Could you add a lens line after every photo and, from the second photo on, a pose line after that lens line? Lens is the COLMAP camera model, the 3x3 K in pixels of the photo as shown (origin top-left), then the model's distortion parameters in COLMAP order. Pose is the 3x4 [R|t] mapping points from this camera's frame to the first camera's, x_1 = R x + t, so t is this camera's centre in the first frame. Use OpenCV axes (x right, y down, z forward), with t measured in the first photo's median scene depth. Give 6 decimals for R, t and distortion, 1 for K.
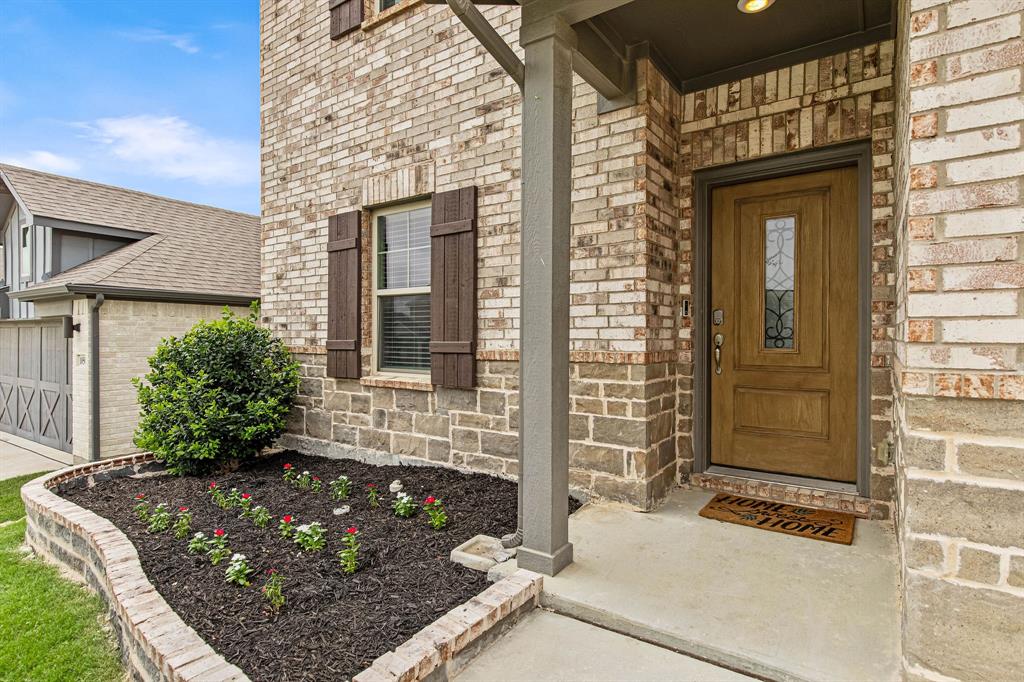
lens RADIAL K [[530.9, 0, 508.6], [0, 530.9, 342.2], [0, 0, 1]] dist [0.003546, 0.000235]
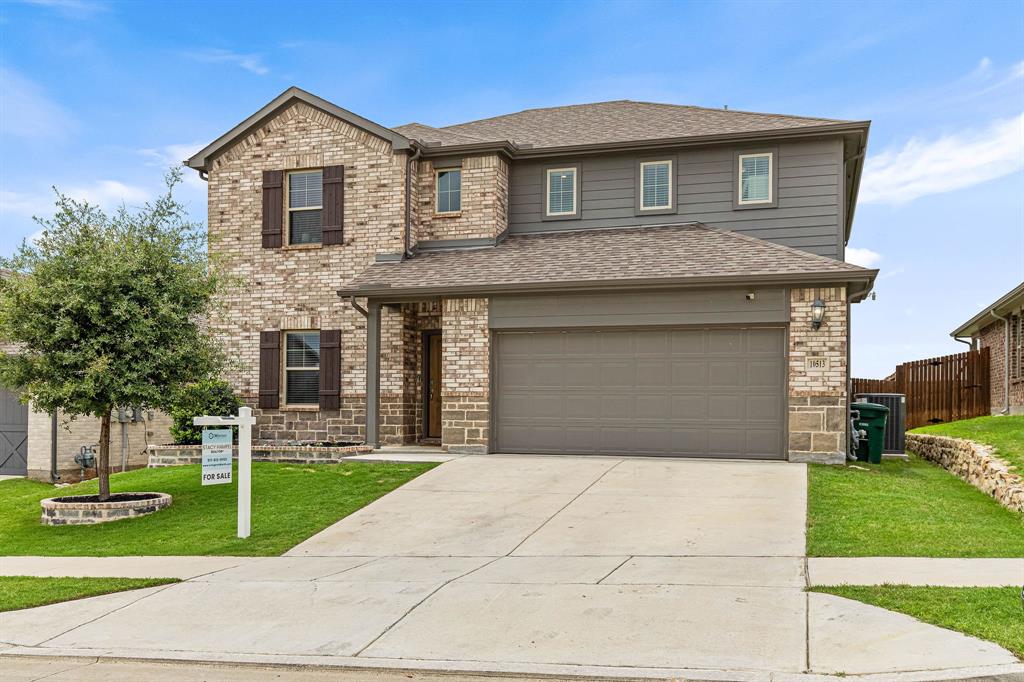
lens RADIAL K [[914.6, 0, 513.5], [0, 914.6, 417.3], [0, 0, 1]] dist [0.001774, 0.014793]
pose [[0.954109, 0.005882, 0.299401, -0.582249], [-0.003447, 0.999957, -0.008661, 0.162917], [-0.299439, 0.007231, 0.954088, -3.445350]]
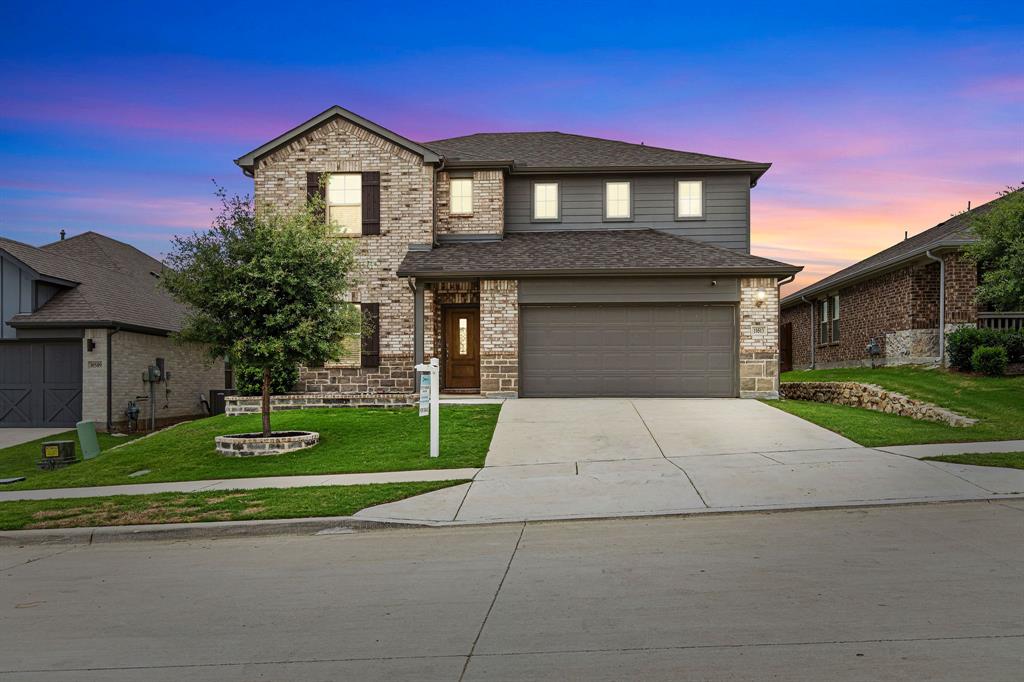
lens RADIAL K [[767.0, 0, 512.3], [0, 767.0, 383.1], [0, 0, 1]] dist [0.002124, -0.001290]
pose [[0.849079, -0.004687, 0.528245, -1.819328], [0.010315, 0.999917, -0.007708, 0.233306], [-0.528165, 0.011993, 0.849057, -3.340054]]
